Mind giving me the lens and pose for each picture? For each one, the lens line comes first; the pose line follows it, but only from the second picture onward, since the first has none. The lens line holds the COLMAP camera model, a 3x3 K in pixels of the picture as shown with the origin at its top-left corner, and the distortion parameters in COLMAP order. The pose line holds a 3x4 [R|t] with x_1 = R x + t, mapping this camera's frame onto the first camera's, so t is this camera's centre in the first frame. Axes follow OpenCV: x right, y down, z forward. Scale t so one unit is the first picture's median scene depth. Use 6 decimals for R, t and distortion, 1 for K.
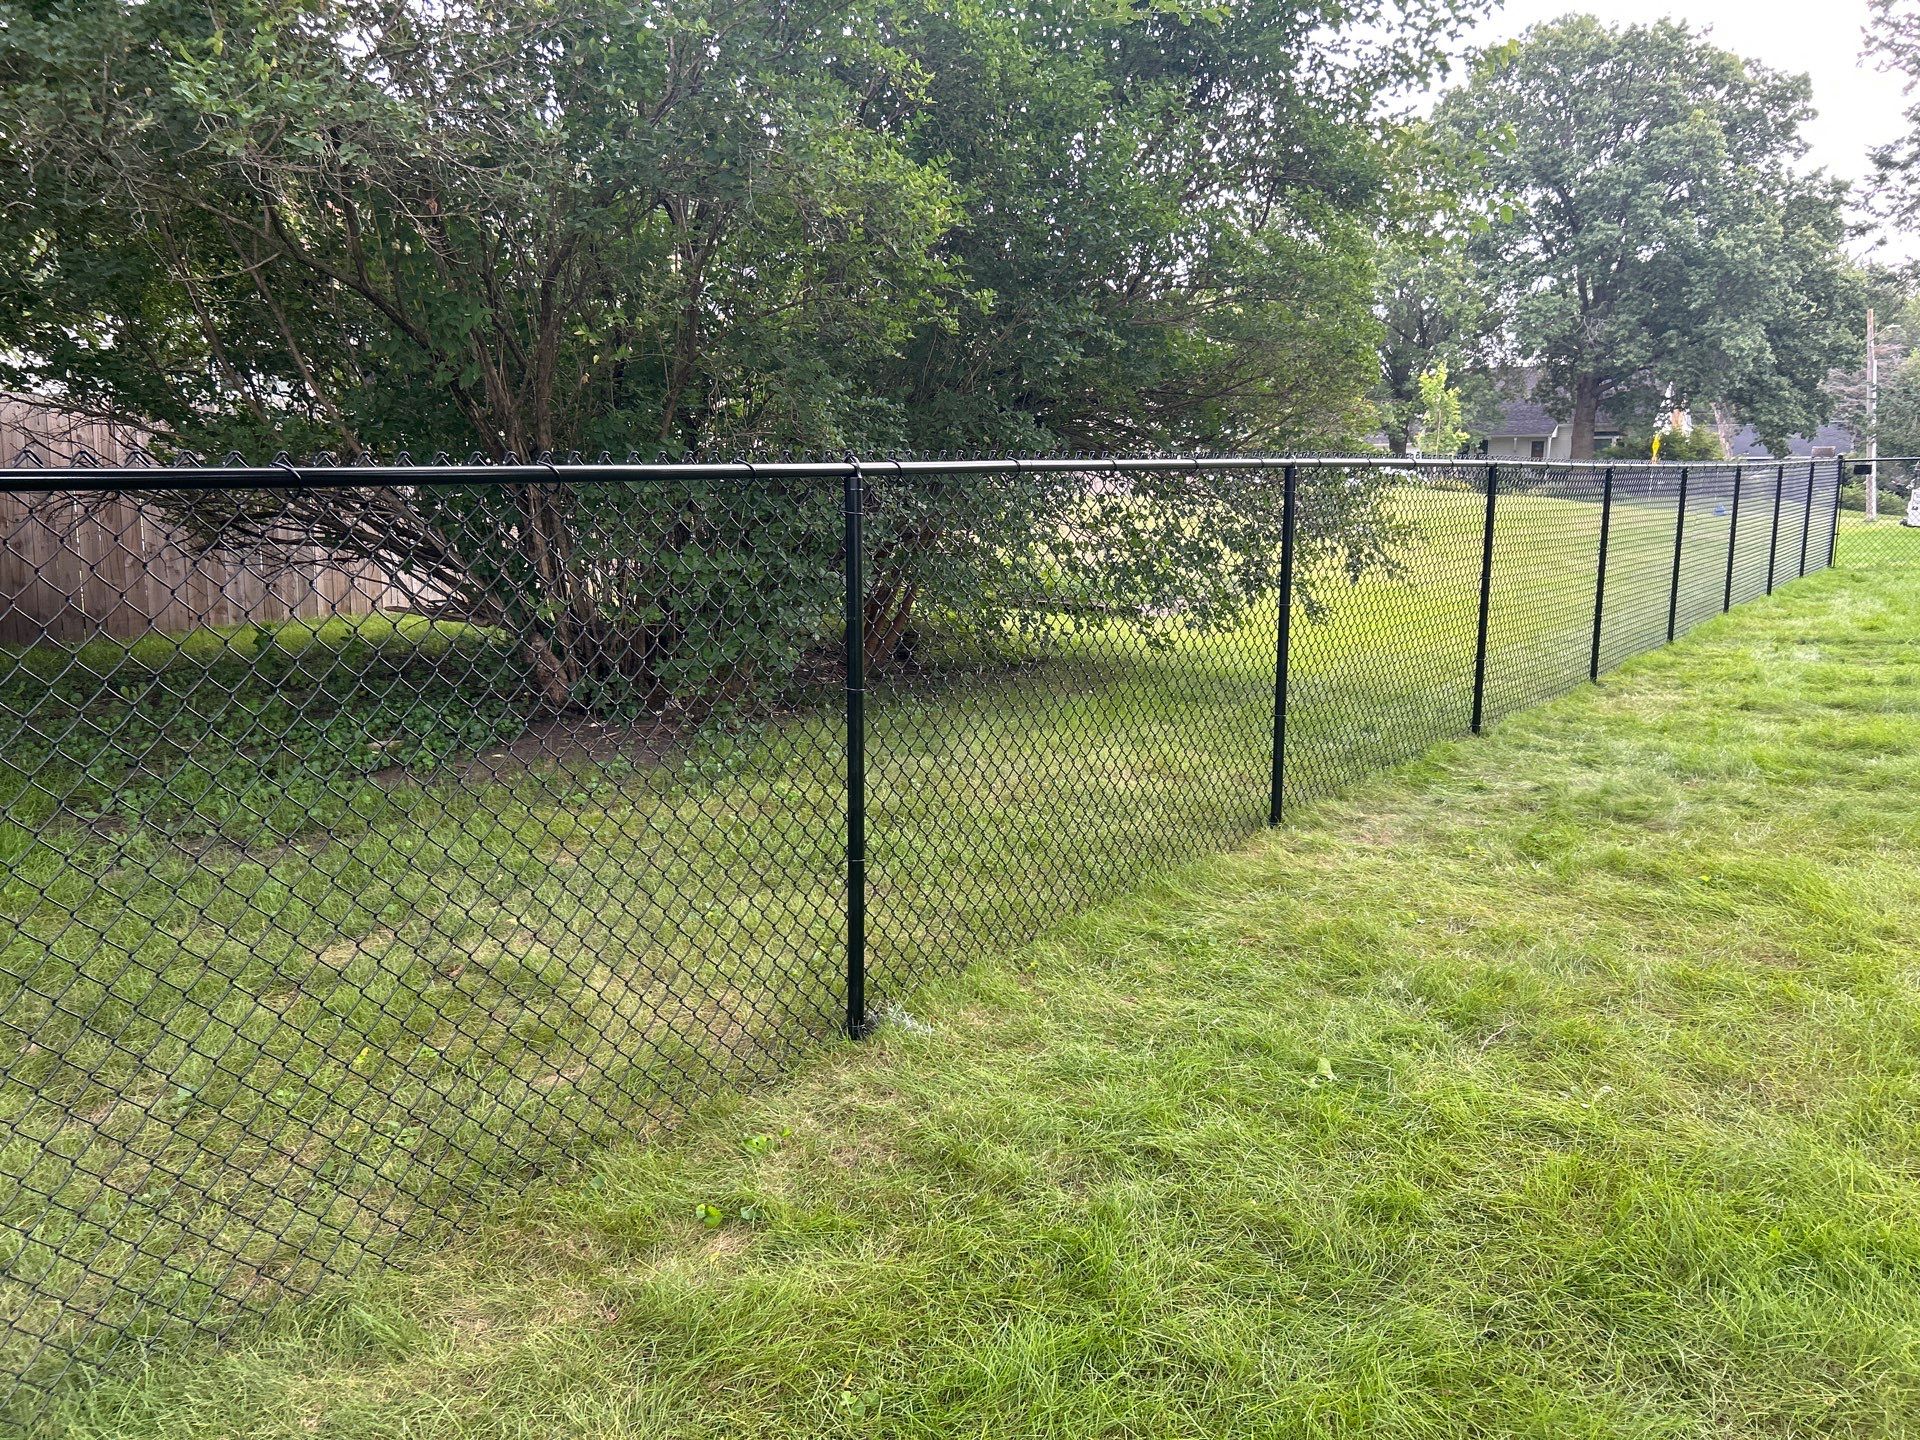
lens RADIAL K [[1424.4, 0, 994.6], [0, 1424.4, 711.3], [0, 0, 1]] dist [0.036190, -0.028261]
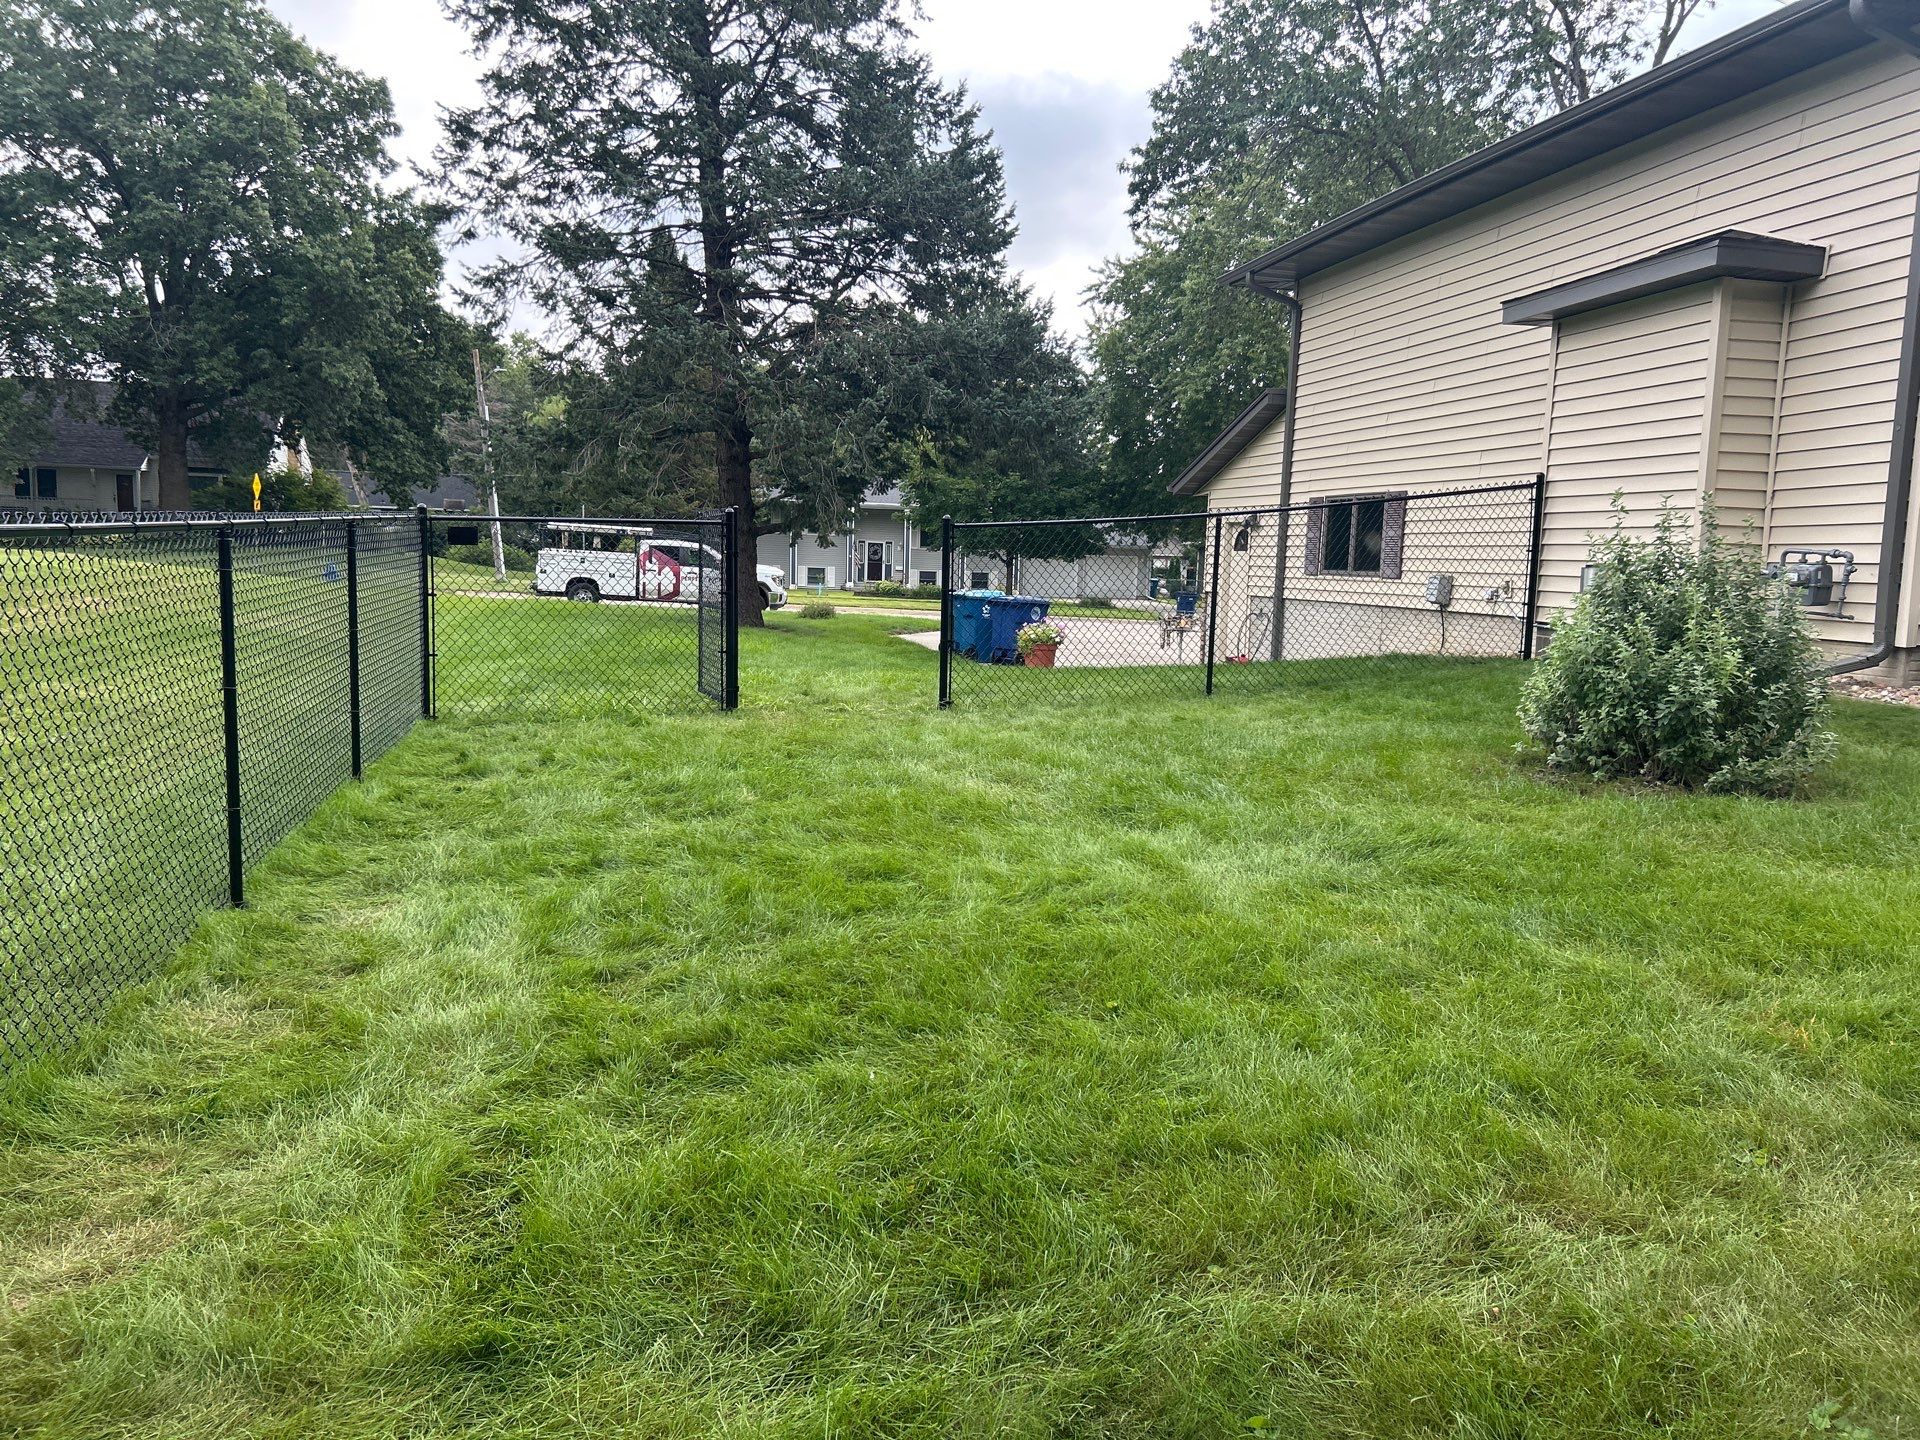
lens RADIAL K [[1421.3, 0, 956.7], [0, 1421.3, 762.6], [0, 0, 1]] dist [0.077791, -0.127094]
pose [[0.662827, -0.092928, 0.742984, 0.093665], [0.090055, 0.994960, 0.044104, -0.026474], [-0.743338, 0.037677, 0.667854, 0.148914]]
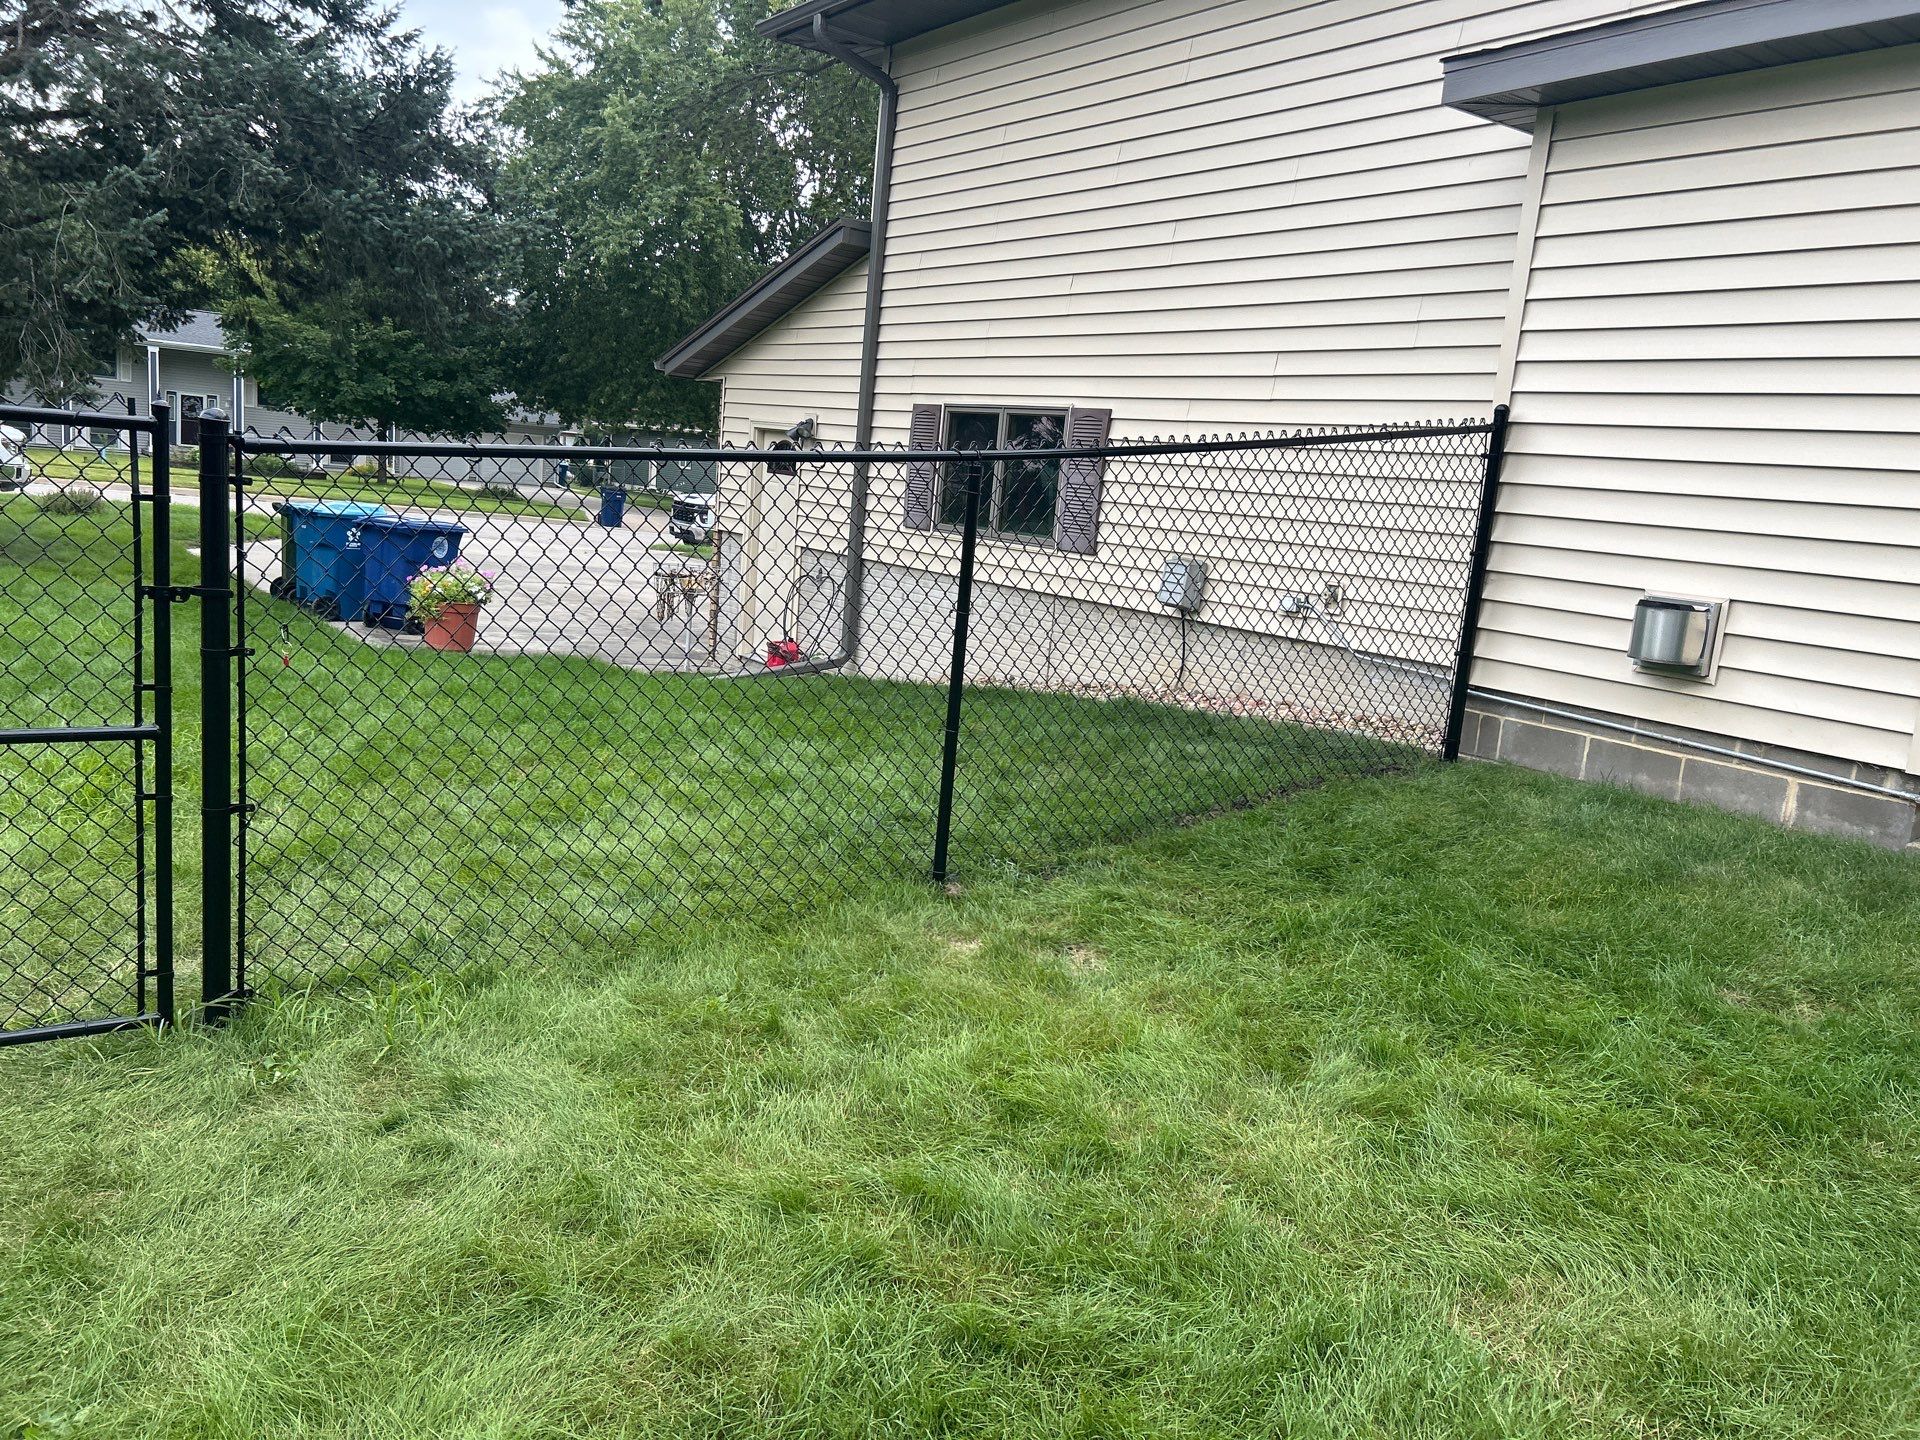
lens RADIAL K [[1435.5, 0, 957.5], [0, 1435.5, 712.3], [0, 0, 1]] dist [0.042358, -0.043876]
pose [[0.306093, -0.135479, 0.942312, 0.180445], [0.061406, 0.990571, 0.122471, -0.042596], [-0.950019, 0.020377, 0.311526, 0.221276]]
